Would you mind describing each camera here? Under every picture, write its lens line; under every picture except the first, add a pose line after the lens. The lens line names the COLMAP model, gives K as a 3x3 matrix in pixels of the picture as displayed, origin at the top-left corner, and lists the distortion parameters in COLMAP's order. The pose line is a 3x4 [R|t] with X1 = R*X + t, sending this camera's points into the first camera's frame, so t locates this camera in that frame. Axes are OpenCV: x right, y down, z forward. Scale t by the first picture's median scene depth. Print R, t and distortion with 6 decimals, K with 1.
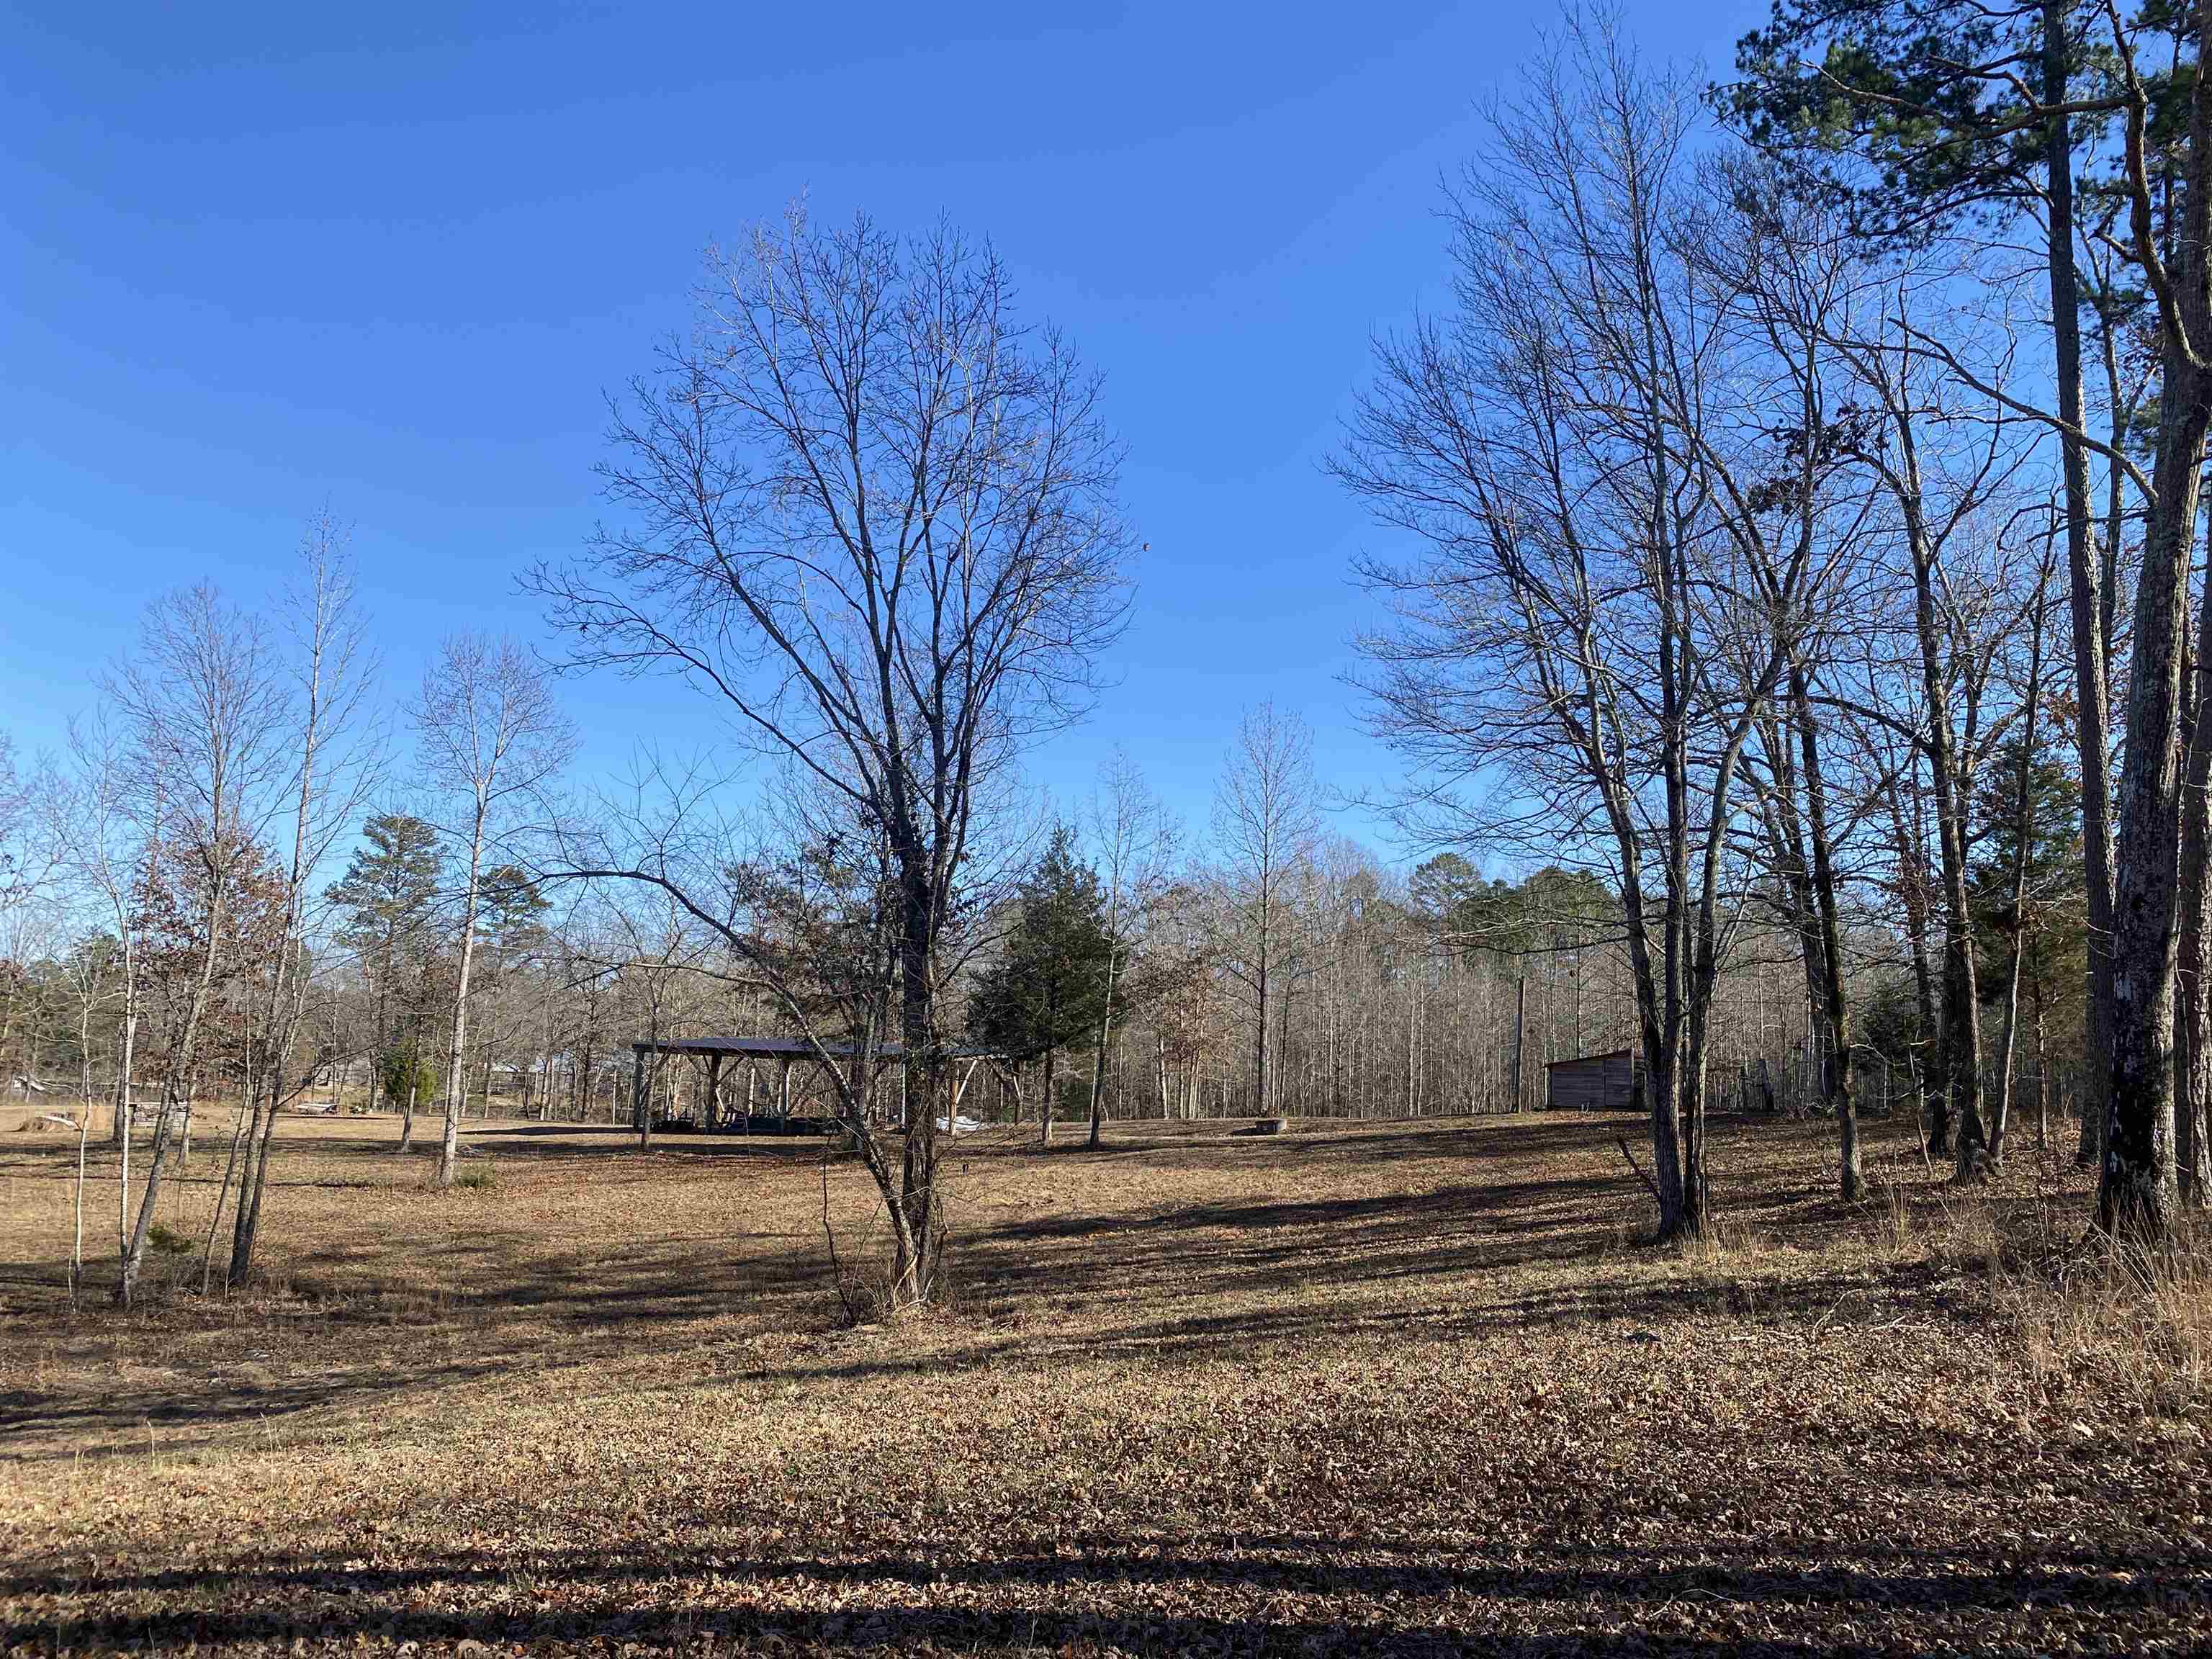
lens RADIAL K [[1680.3, 0, 1100.9], [0, 1680.3, 812.4], [0, 0, 1]] dist [0.041729, -0.042727]
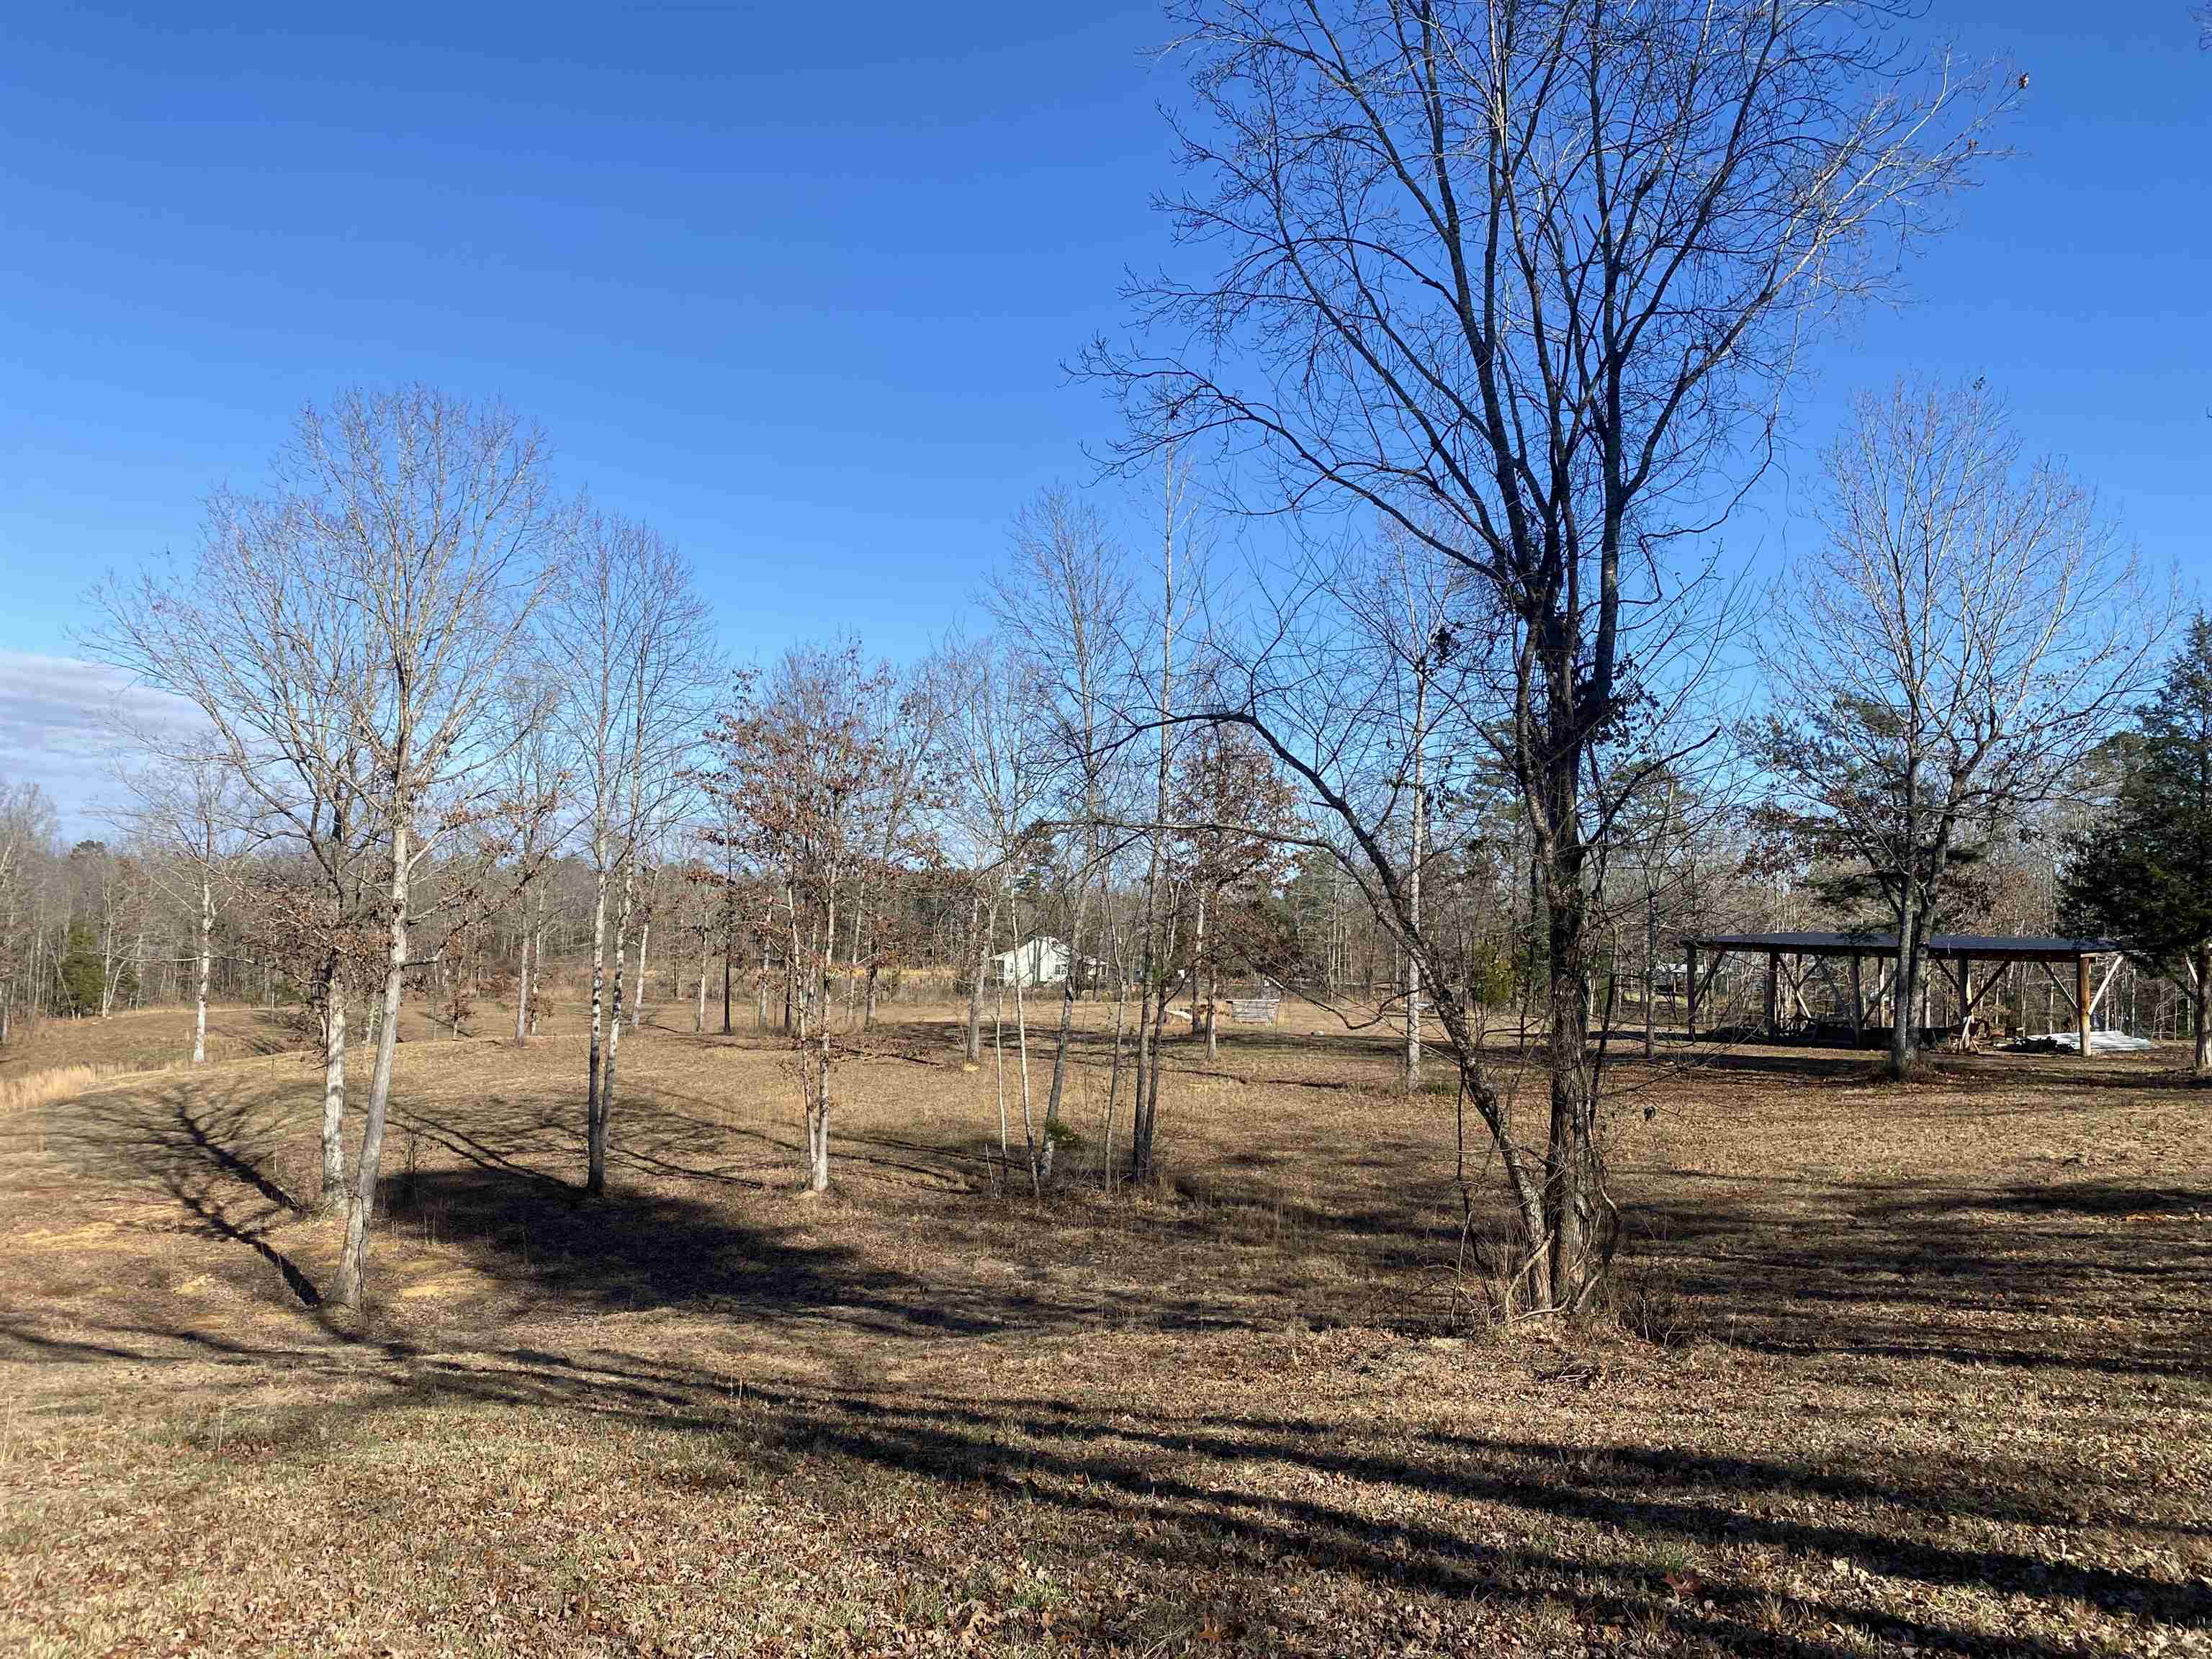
lens RADIAL K [[1714.6, 0, 1106.5], [0, 1714.6, 788.1], [0, 0, 1]] dist [0.033663, -0.054289]
pose [[0.766010, -0.067561, -0.639268, 0.121215], [0.096463, 0.995282, 0.010401, 0.040175], [0.635550, -0.069633, 0.768913, 0.240695]]
